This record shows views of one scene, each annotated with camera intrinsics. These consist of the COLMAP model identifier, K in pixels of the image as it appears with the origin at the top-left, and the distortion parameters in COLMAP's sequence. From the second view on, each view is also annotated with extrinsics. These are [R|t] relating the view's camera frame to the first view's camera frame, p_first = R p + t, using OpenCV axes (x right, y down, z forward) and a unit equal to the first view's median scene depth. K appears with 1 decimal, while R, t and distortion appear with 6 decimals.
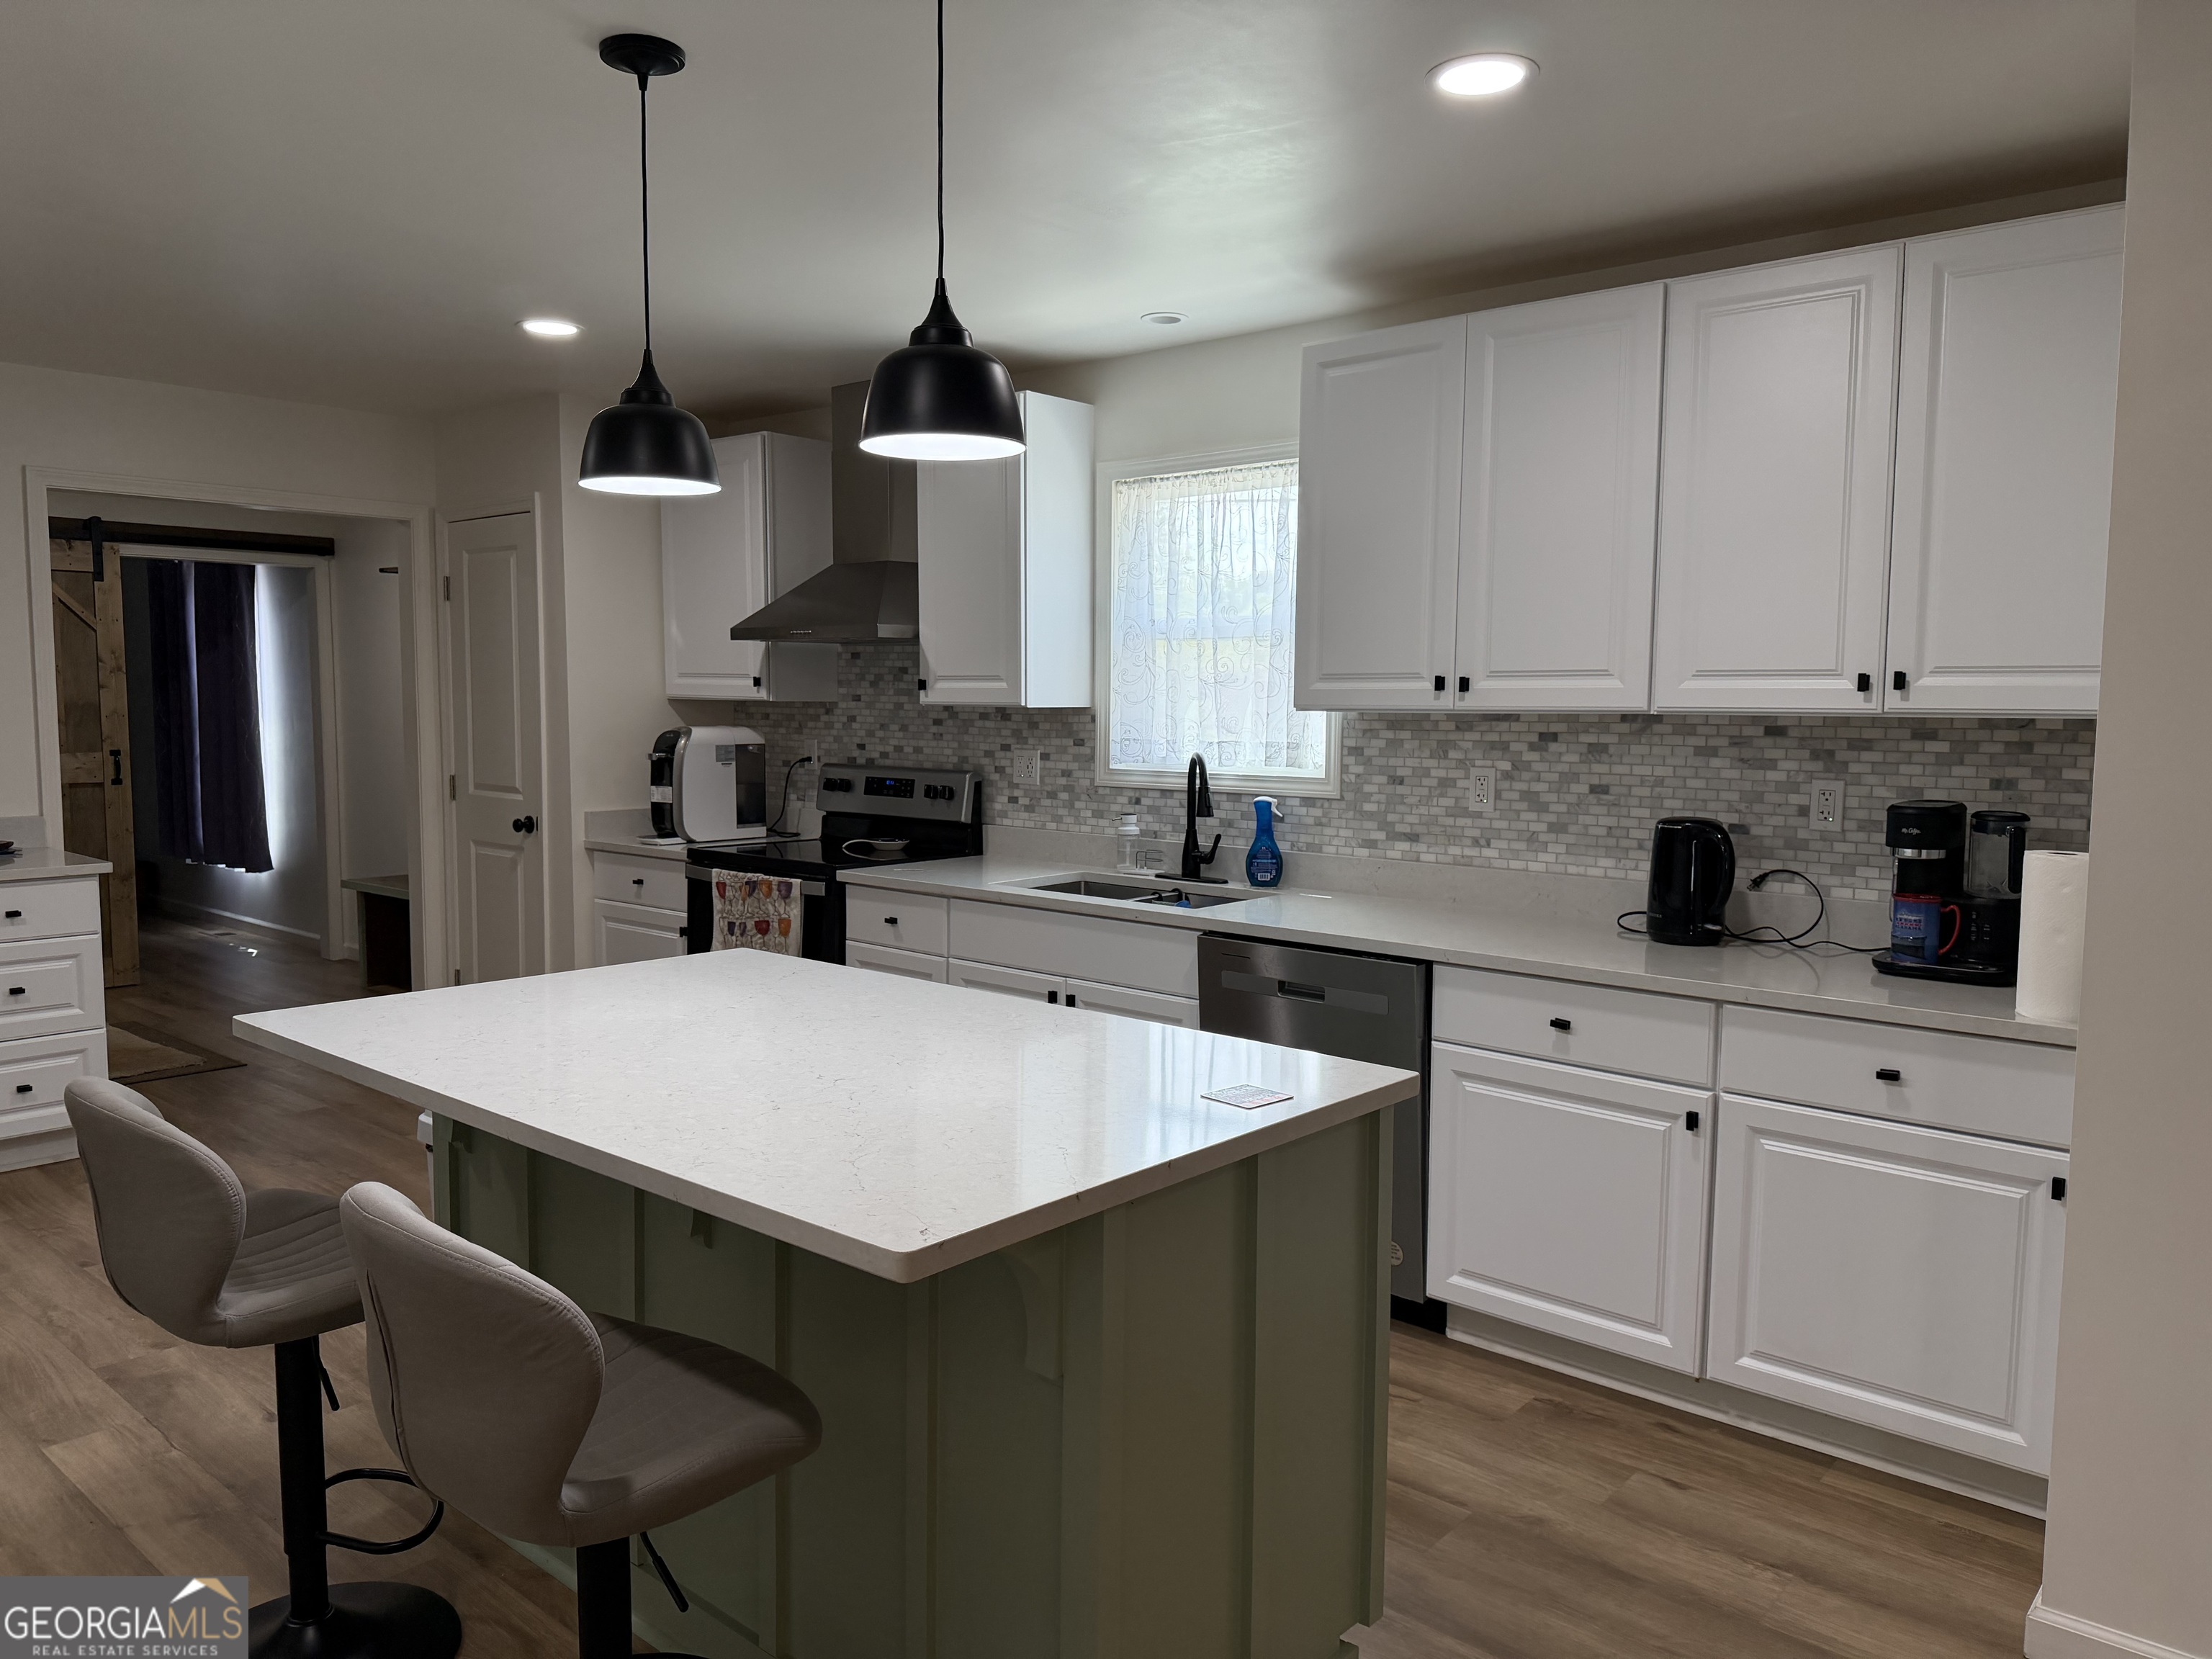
lens RADIAL K [[1564.0, 0, 1106.0], [0, 1564.0, 829.5], [0, 0, 1]] dist [0.078316, -0.068019]
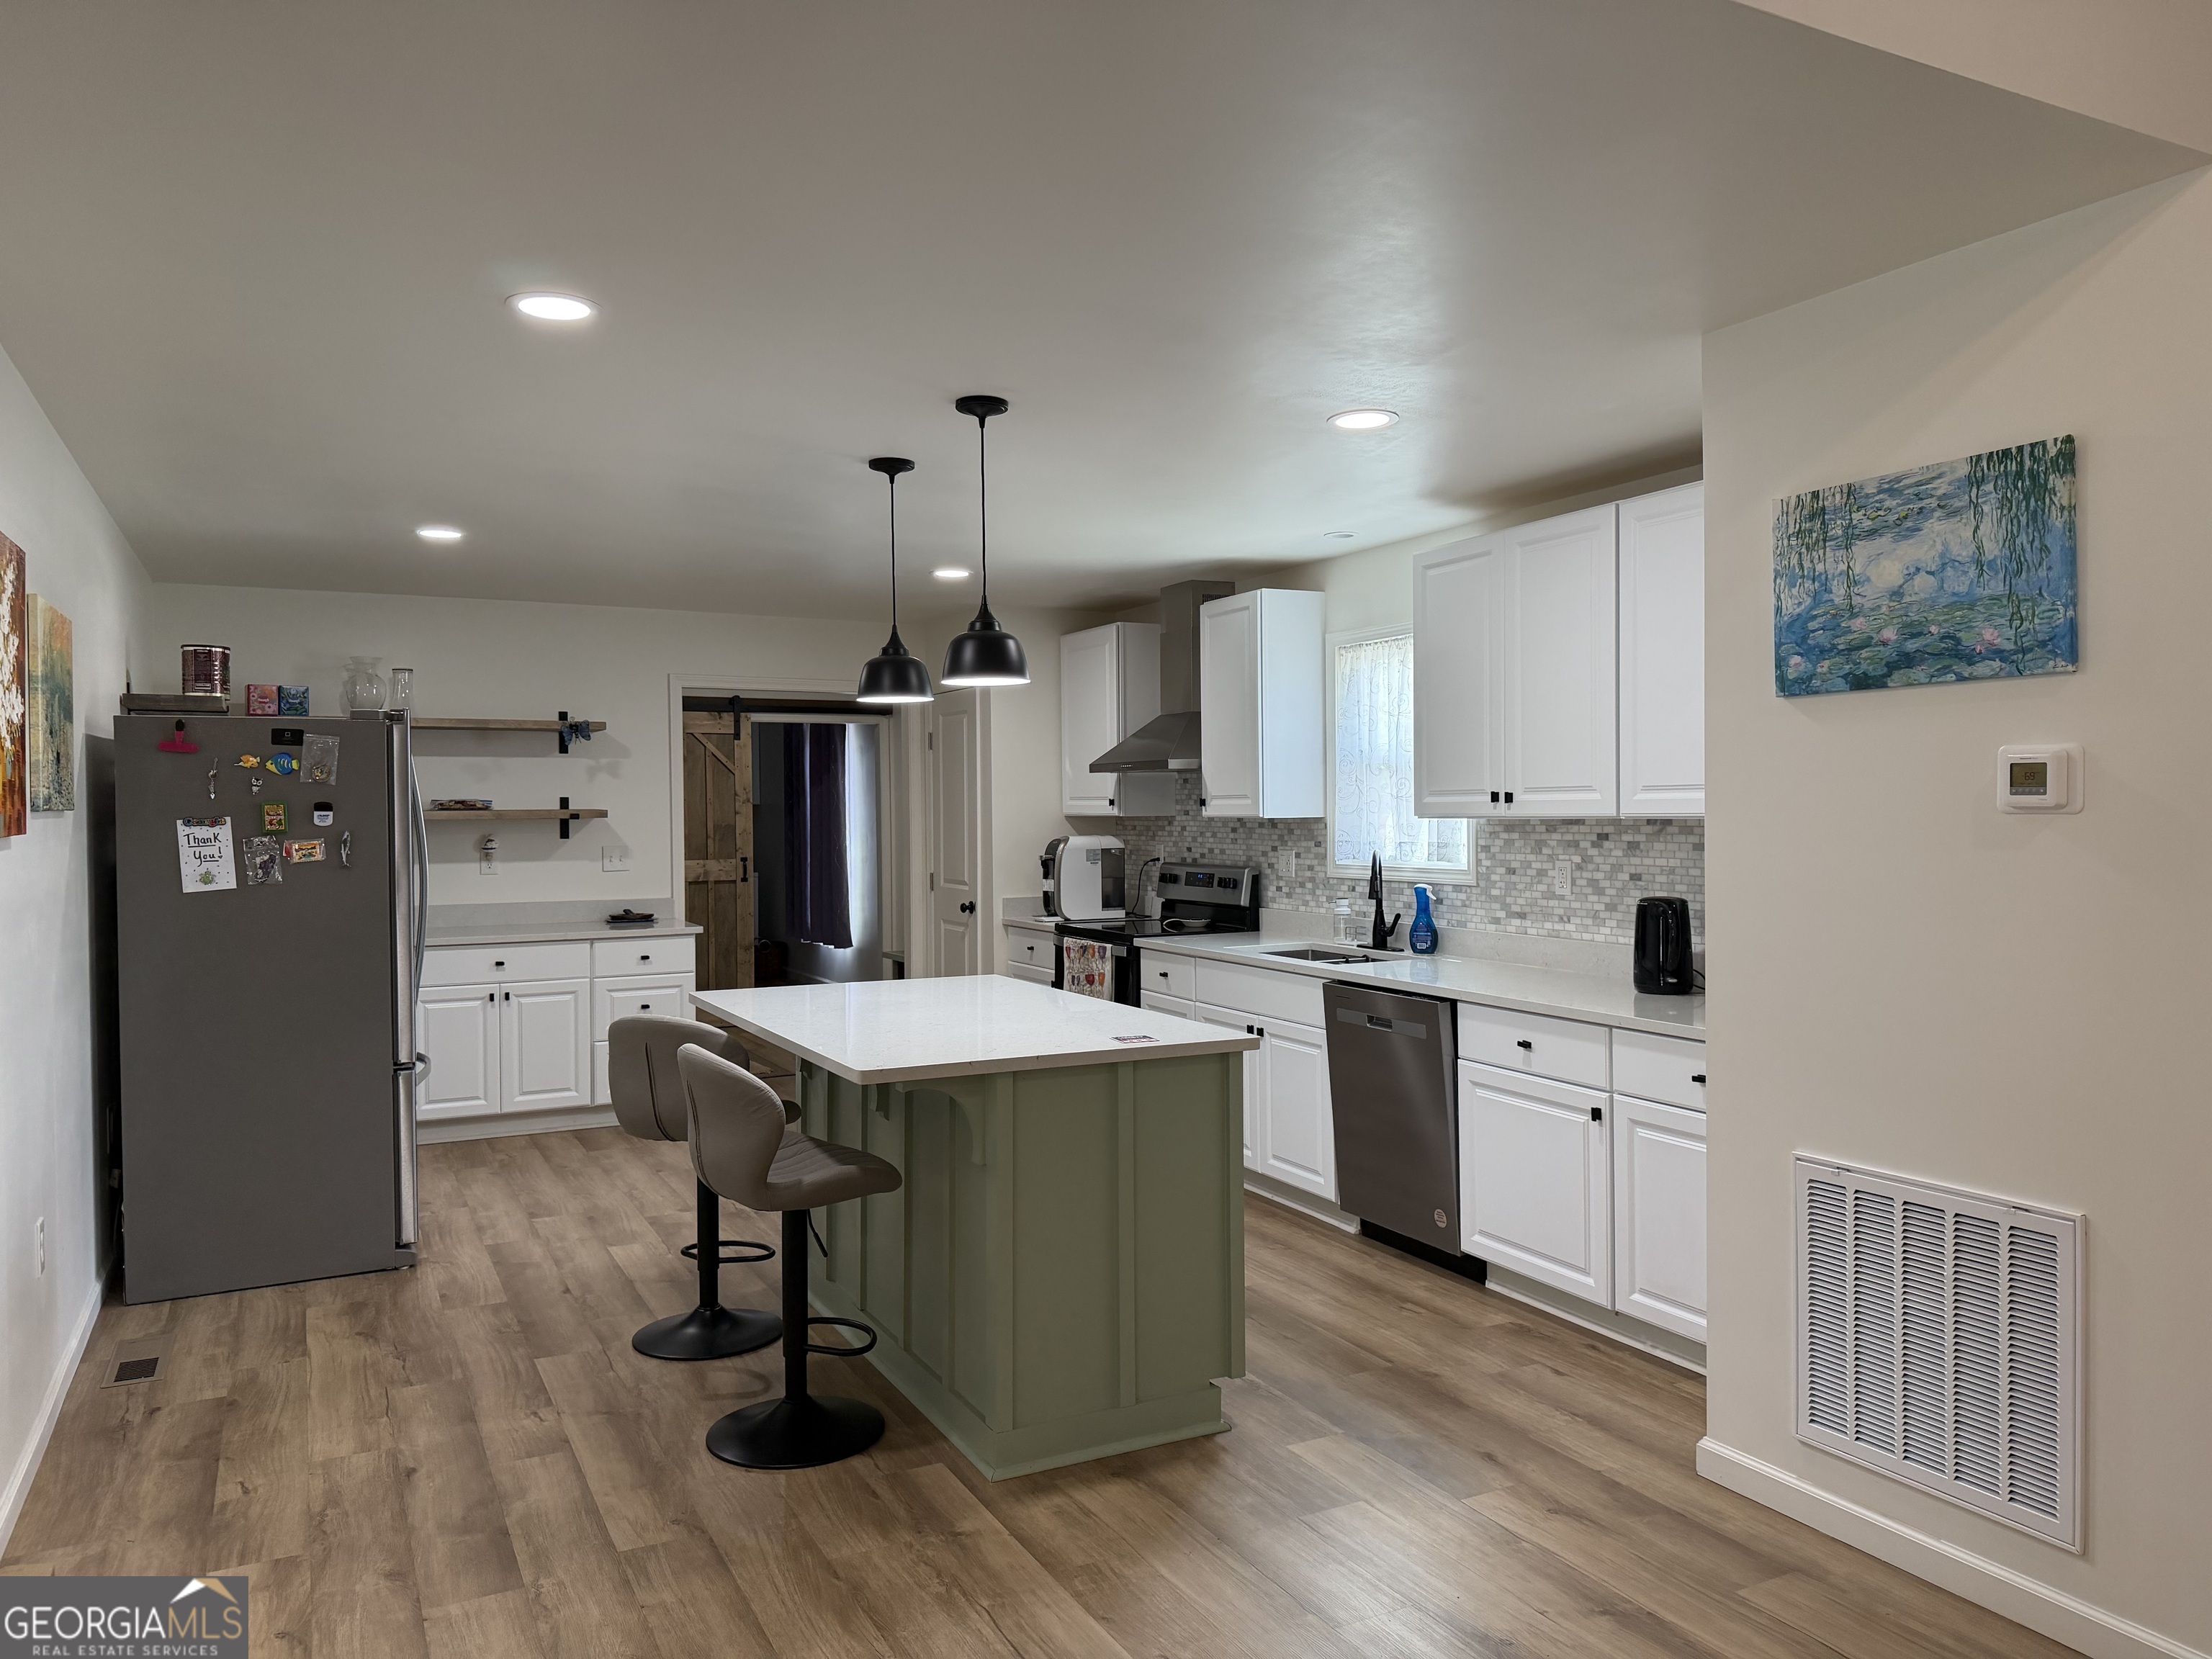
lens RADIAL K [[1516.4, 0, 1106.0], [0, 1516.4, 829.5], [0, 0, 1]] dist [0.135154, -0.127076]
pose [[0.932887, -0.010480, -0.360018, 0.308238], [-0.014993, 0.997580, -0.067890, 0.023426], [0.359858, 0.068731, 0.930472, -0.277610]]
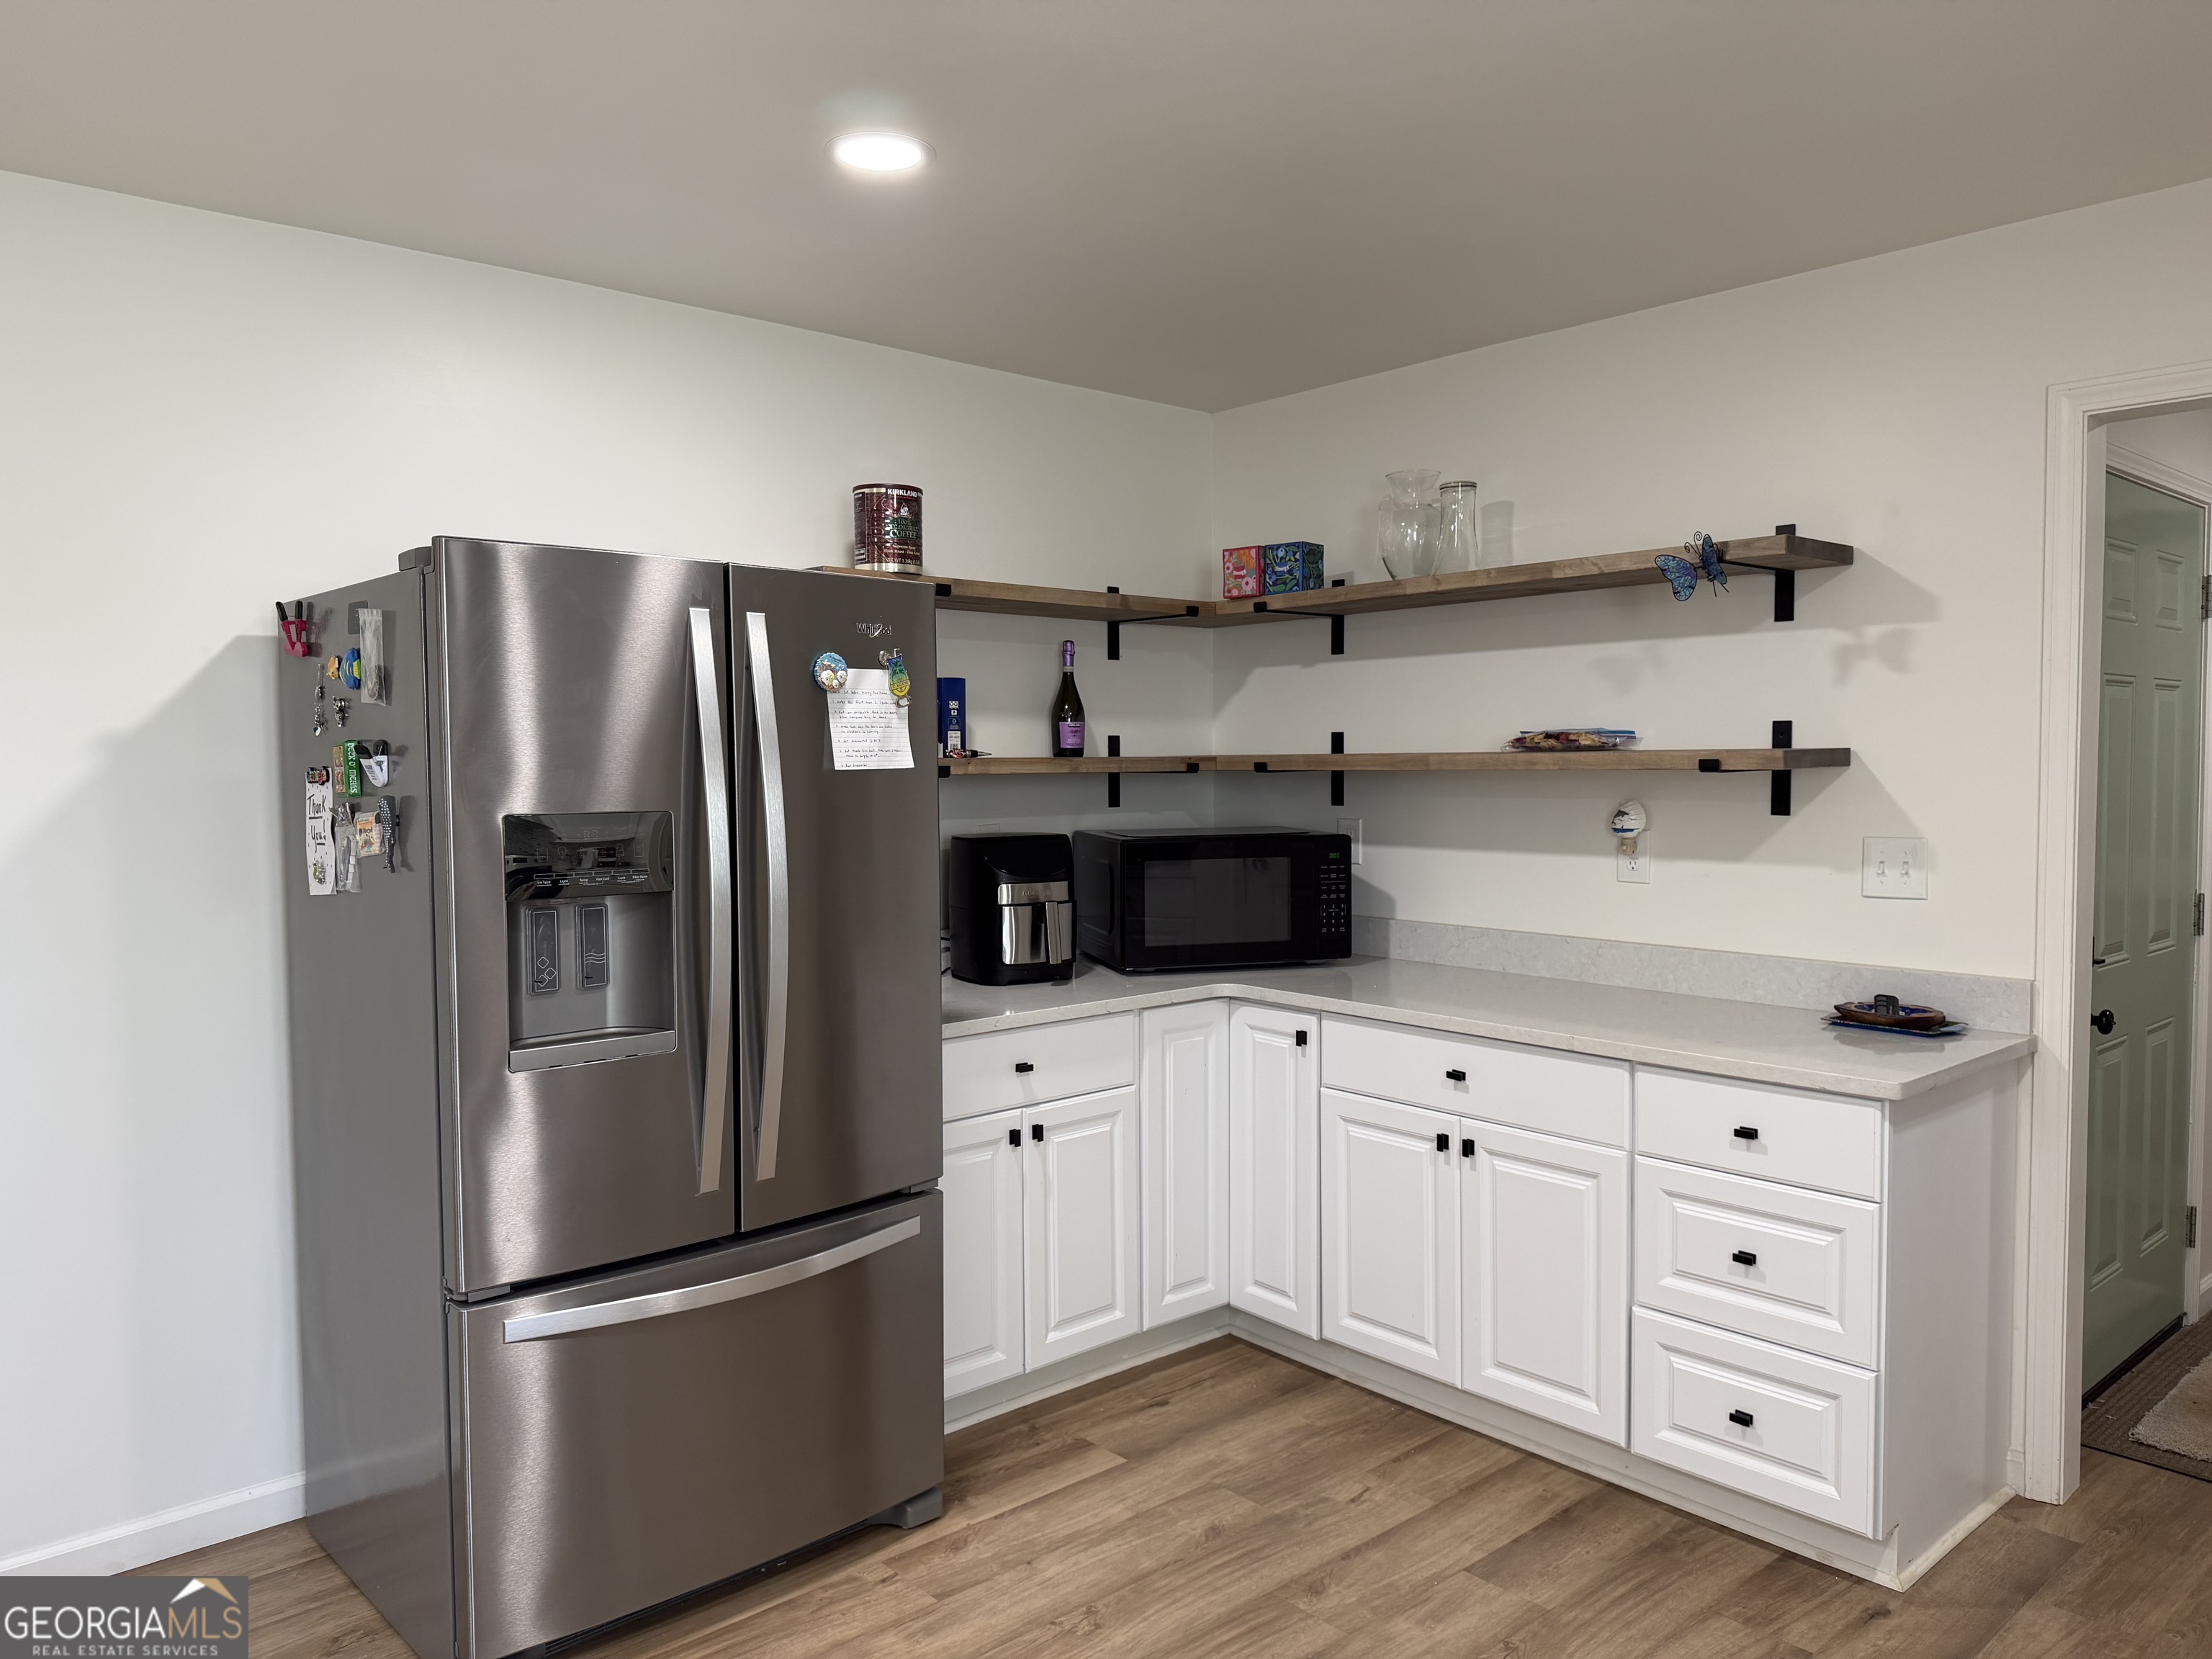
lens RADIAL K [[1564.0, 0, 1106.0], [0, 1564.0, 829.5], [0, 0, 1]] dist [0.078316, -0.068019]
pose [[-0.119721, 0.038261, -0.992070, -0.053700], [-0.079903, 0.995644, 0.048041, -0.075903], [0.989587, 0.085021, -0.116143, 0.845505]]
